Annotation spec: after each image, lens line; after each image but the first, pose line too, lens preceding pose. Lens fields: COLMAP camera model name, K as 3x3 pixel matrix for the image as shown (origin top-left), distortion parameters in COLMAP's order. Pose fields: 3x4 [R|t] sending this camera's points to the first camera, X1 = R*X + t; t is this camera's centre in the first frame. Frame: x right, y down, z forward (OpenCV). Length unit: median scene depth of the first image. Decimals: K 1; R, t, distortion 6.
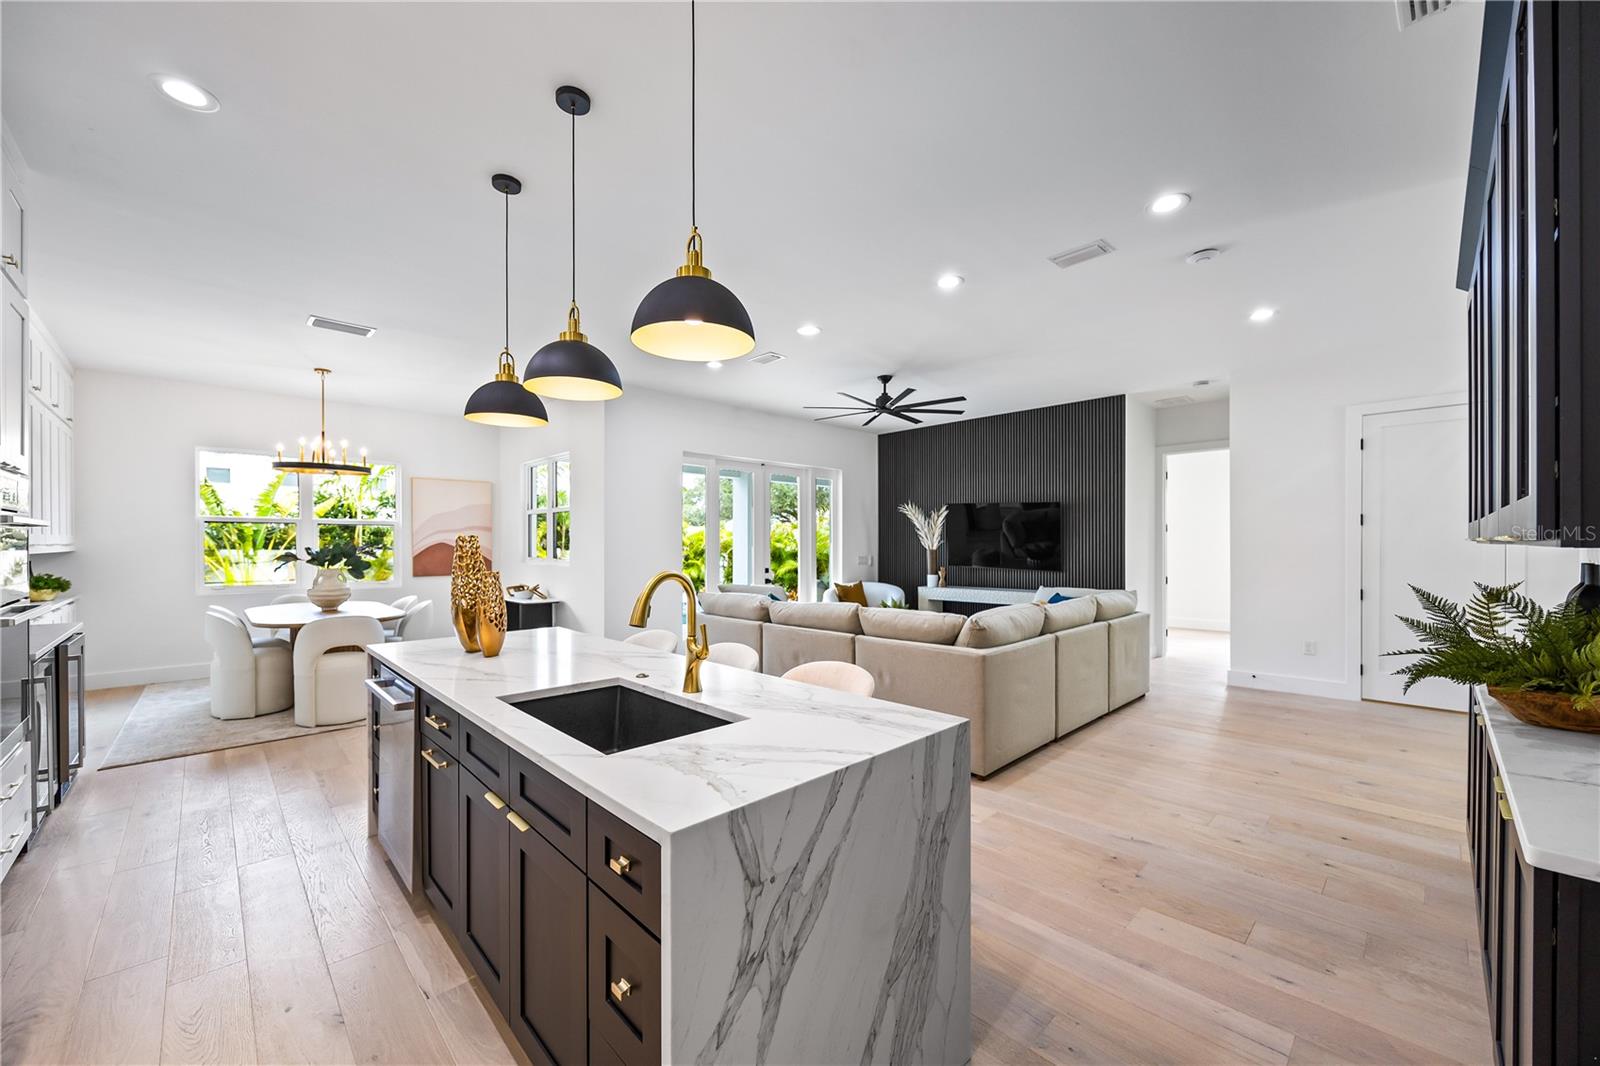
lens RADIAL K [[611.3, 0, 800.4], [0, 611.3, 542.8], [0, 0, 1]] dist [-0.000155, -0.000030]
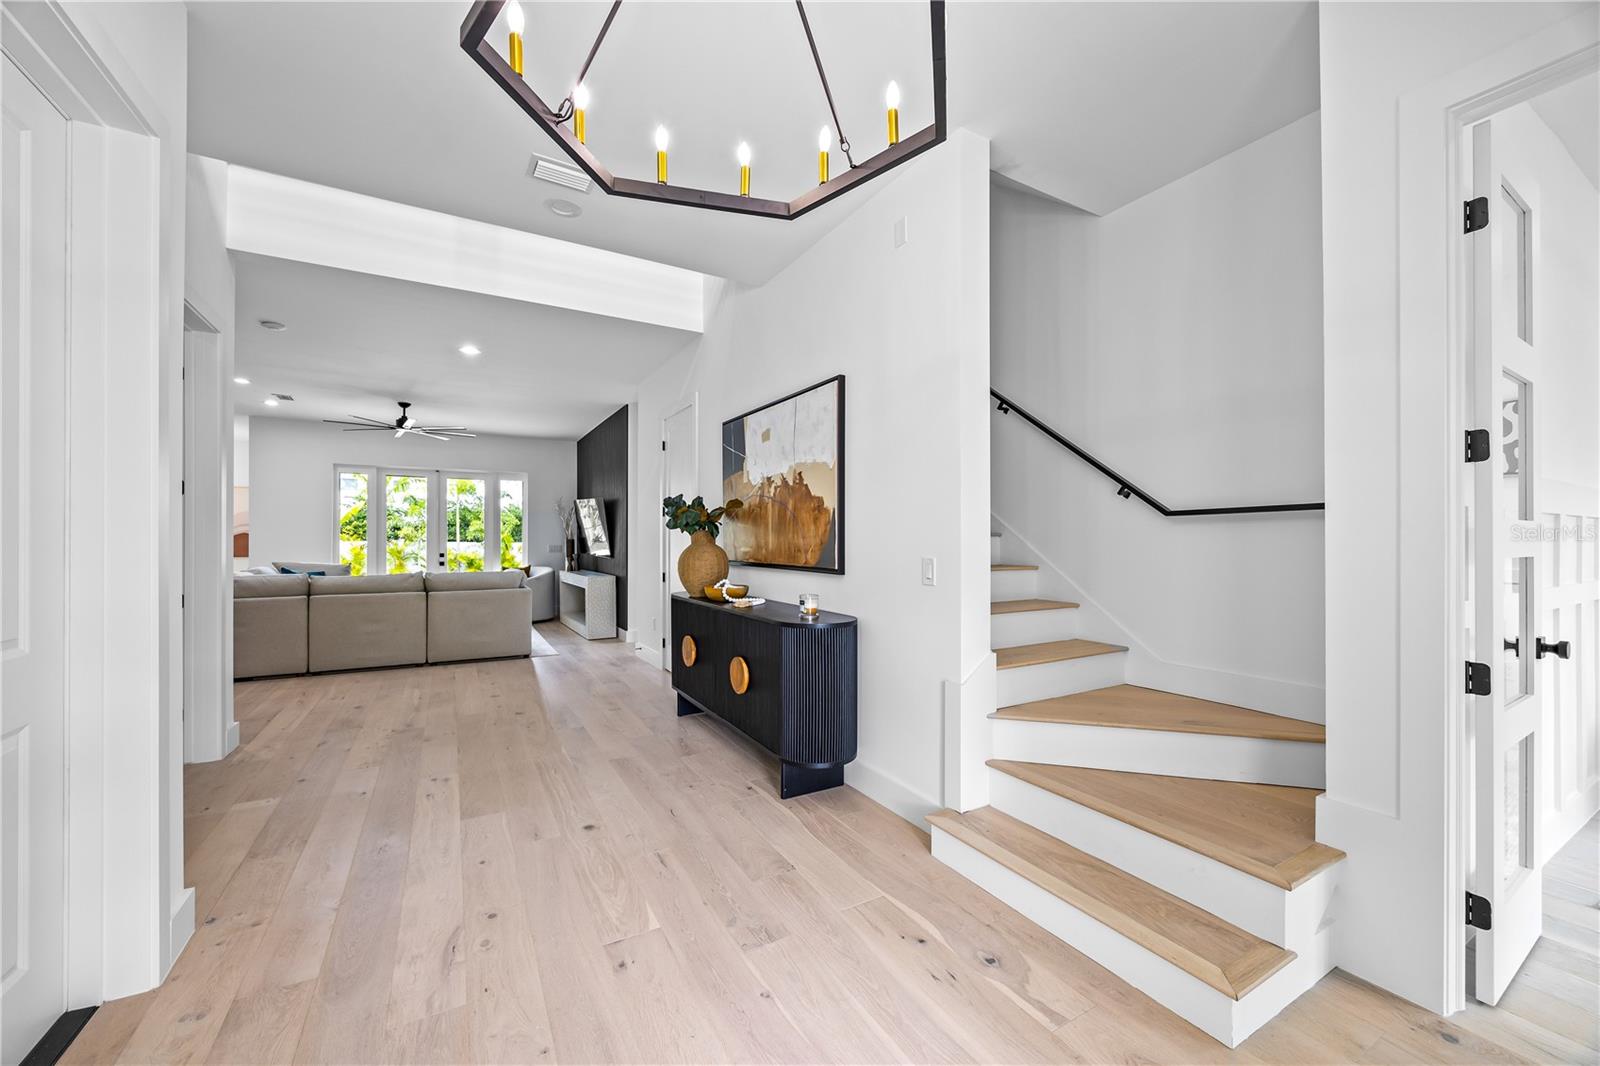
lens RADIAL K [[602.3, 0, 792.7], [0, 602.3, 540.3], [0, 0, 1]] dist [-0.000038, 0.000023]
pose [[0.967776, 0.004073, -0.251778, 1.110050], [-0.003963, 0.999992, 0.000945, 0.011701], [0.251780, 0.000083, 0.967784, -0.022353]]
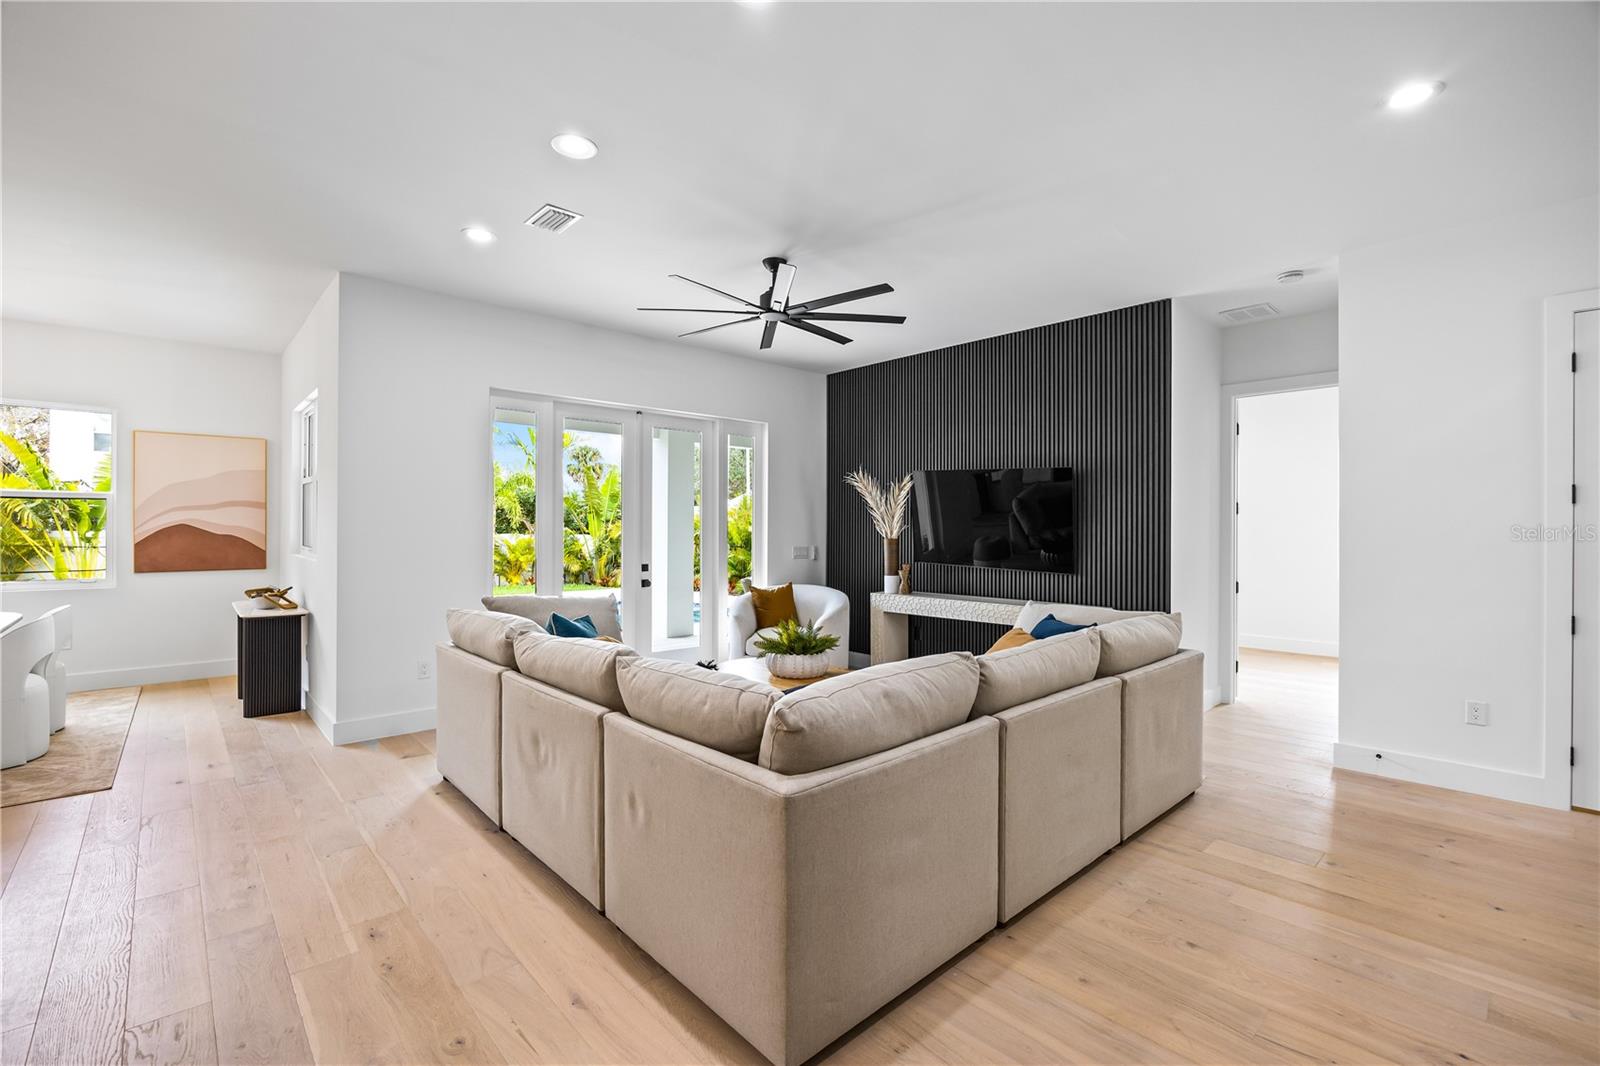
lens RADIAL K [[697.9, 0, 803.8], [0, 697.9, 523.9], [0, 0, 1]] dist [-0.013580, 0.000534]
pose [[0.999629, 0.005860, -0.026584, 0.166063], [-0.005926, 0.999980, -0.002415, -0.003376], [0.026569, 0.002571, 0.999644, 0.261771]]
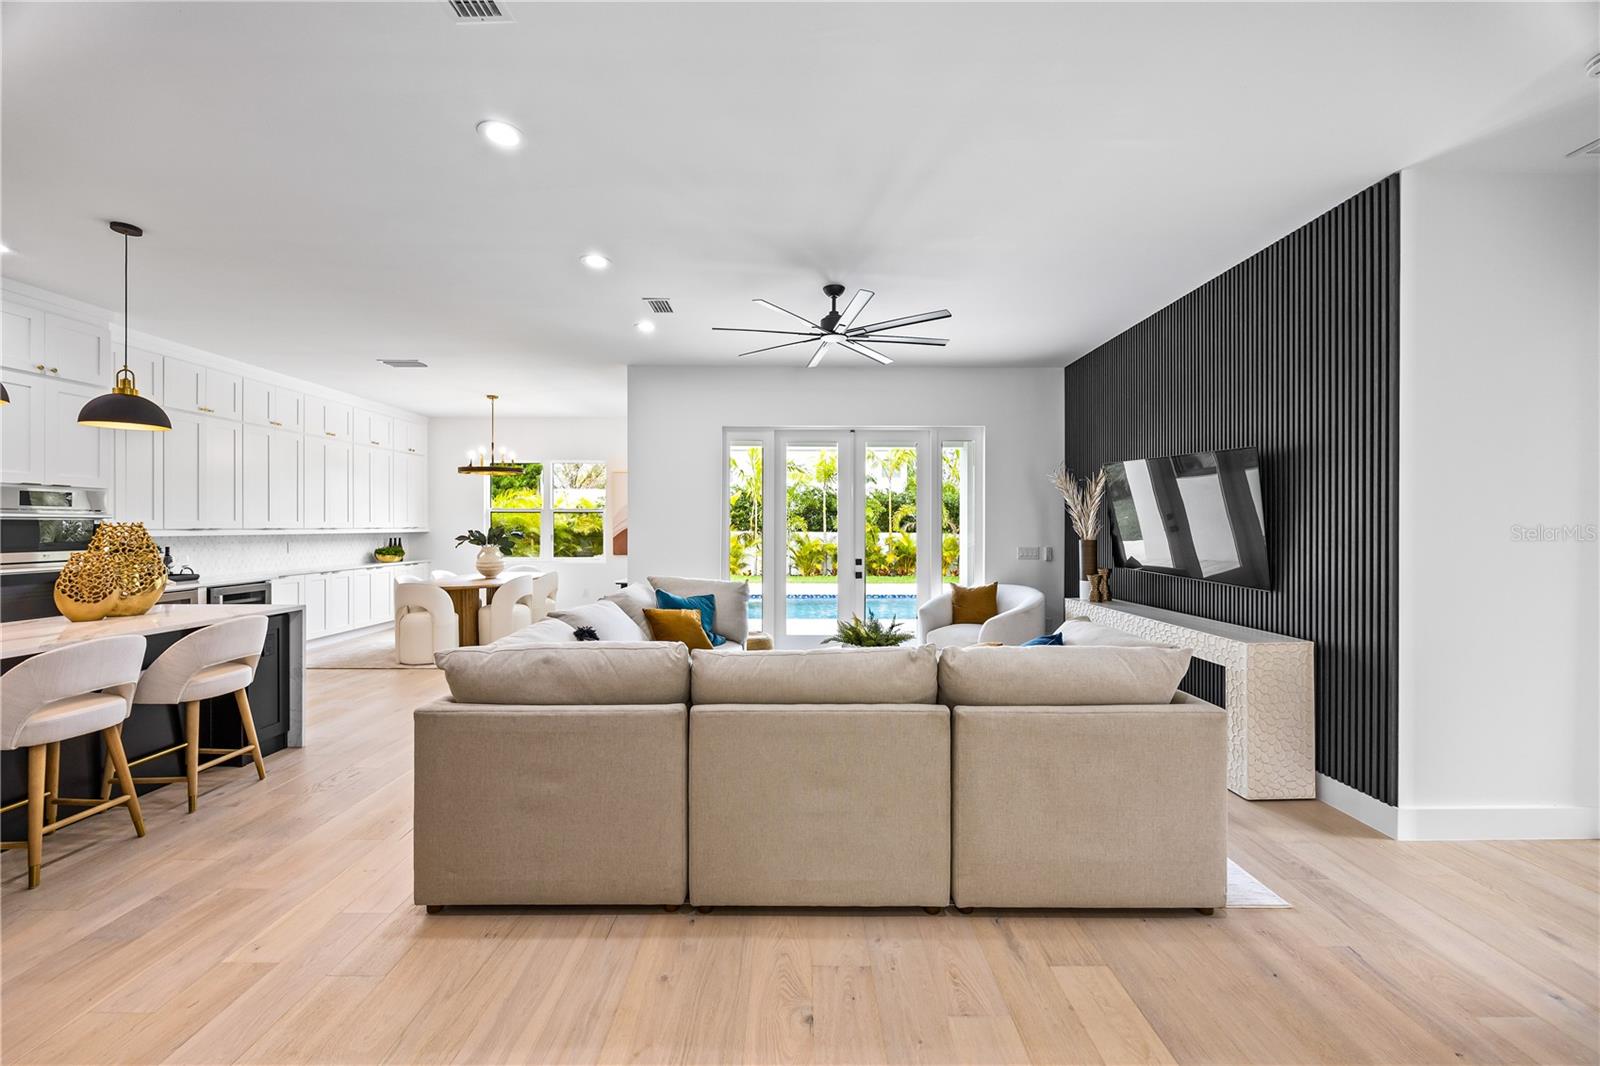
lens RADIAL K [[614.7, 0, 800.4], [0, 614.7, 524.8], [0, 0, 1]] dist [-0.003314, -0.000166]
pose [[0.721955, 0.001174, -0.691939, 0.522014], [-0.001838, 0.999998, -0.000221, -0.004013], [0.691938, 0.001431, 0.721956, 0.420288]]
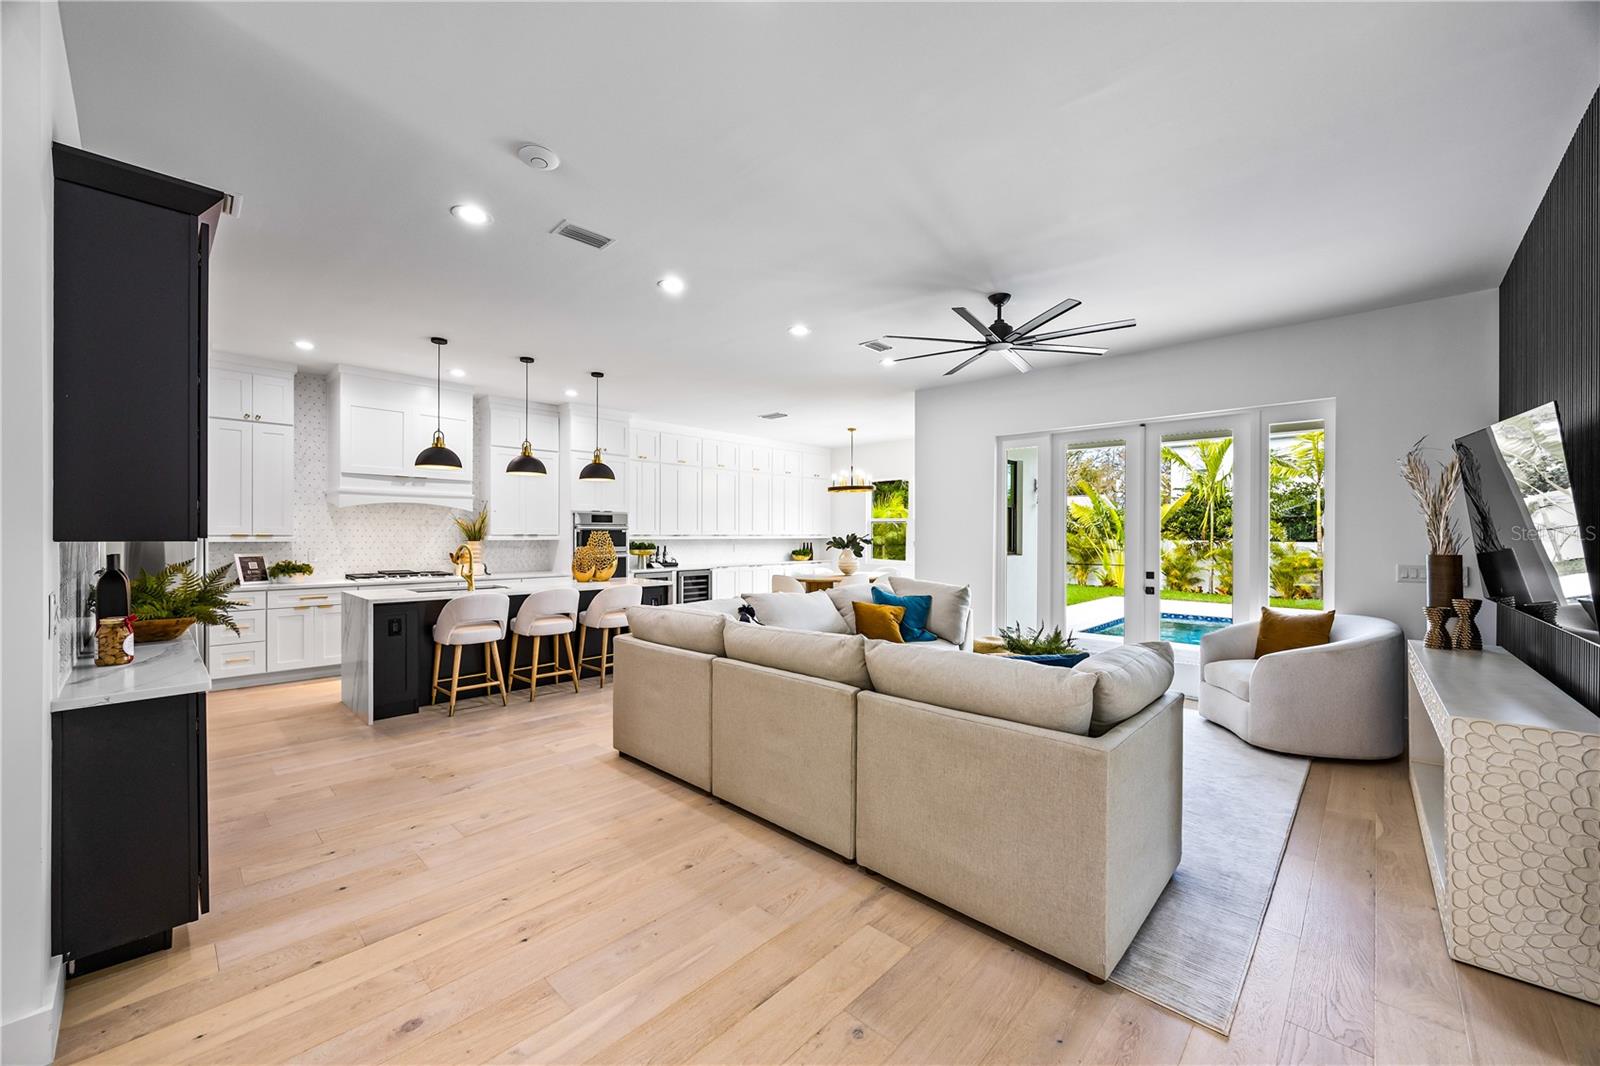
lens RADIAL K [[614.8, 0, 797.1], [0, 614.8, 534.1], [0, 0, 1]] dist [-0.003204, -0.000105]
pose [[0.044772, 0.003318, -0.998992, 0.727785], [-0.001744, 0.999993, 0.003243, -0.004004], [0.998996, 0.001597, 0.044777, 0.656189]]
